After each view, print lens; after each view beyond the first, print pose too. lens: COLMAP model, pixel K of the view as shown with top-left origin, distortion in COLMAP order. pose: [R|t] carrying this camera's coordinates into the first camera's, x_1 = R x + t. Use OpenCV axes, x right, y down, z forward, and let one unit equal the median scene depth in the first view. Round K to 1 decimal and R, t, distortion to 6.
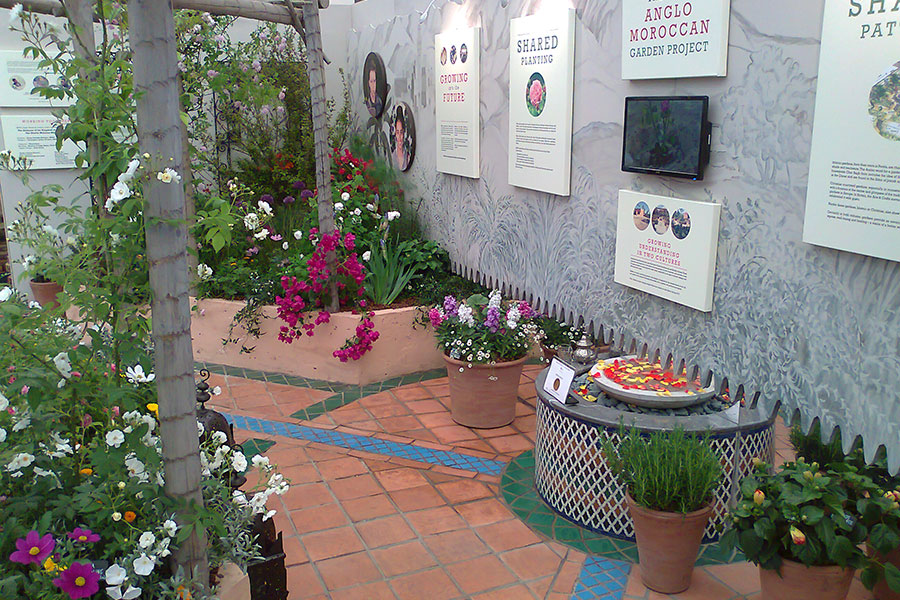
lens RADIAL K [[829.8, 0, 454.2], [0, 829.8, 304.2], [0, 0, 1]] dist [-0.008563, 0.000000]
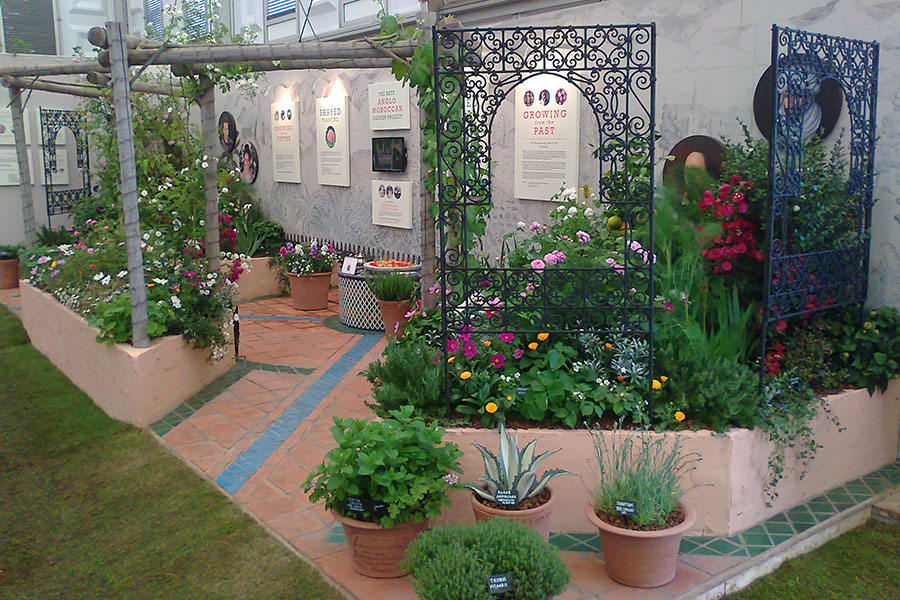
lens RADIAL K [[829.8, 0, 451.9], [0, 829.8, 293.8], [0, 0, 1]] dist [-0.008563, 0.000000]
pose [[0.969952, -0.041637, 0.239707, -0.104306], [0.057259, 0.996639, -0.058580, 0.238753], [-0.236463, 0.070545, 0.969076, -0.905765]]
